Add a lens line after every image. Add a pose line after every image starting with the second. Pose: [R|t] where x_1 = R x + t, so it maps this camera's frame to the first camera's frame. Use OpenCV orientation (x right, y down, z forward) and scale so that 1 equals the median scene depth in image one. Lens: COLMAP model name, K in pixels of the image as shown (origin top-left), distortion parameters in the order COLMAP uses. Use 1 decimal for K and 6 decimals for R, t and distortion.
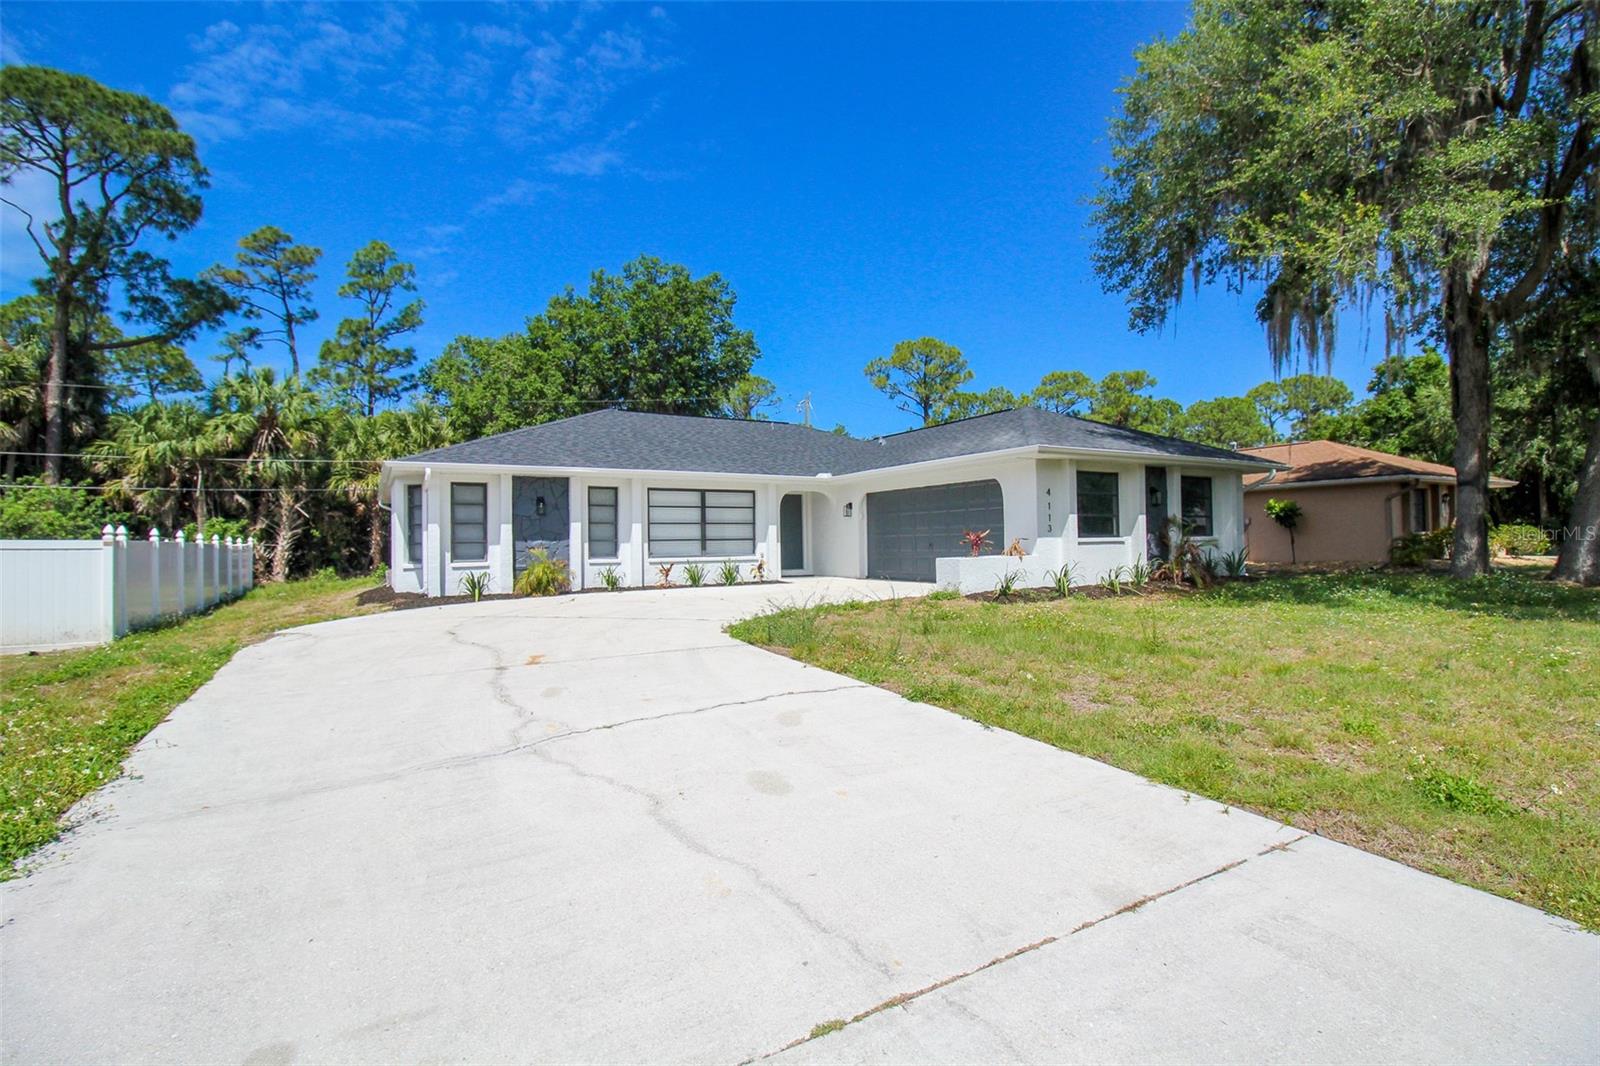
lens RADIAL K [[774.4, 0, 807.2], [0, 774.4, 529.1], [0, 0, 1]] dist [0.002268, -0.013909]
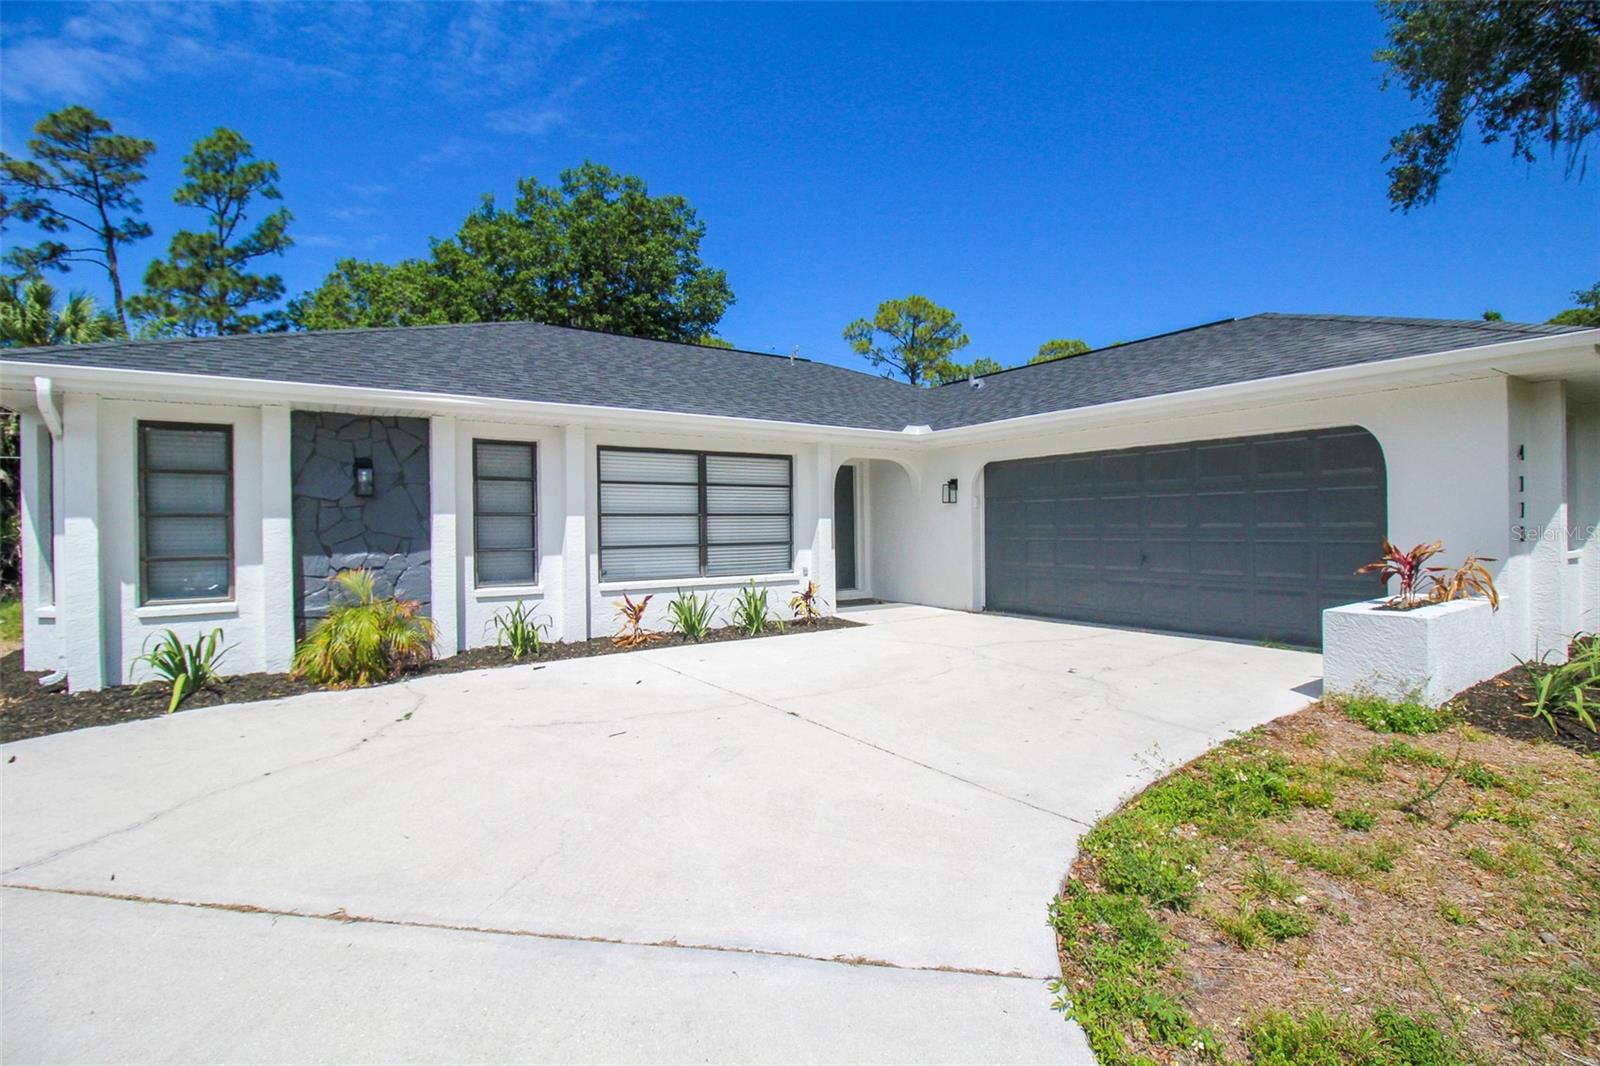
lens RADIAL K [[774.4, 0, 807.2], [0, 774.4, 529.1], [0, 0, 1]] dist [0.002268, -0.013909]
pose [[0.997608, 0.003032, 0.069052, -0.045796], [-0.004538, 0.999755, 0.021658, -0.004301], [-0.068970, -0.021920, 0.997378, 0.213452]]
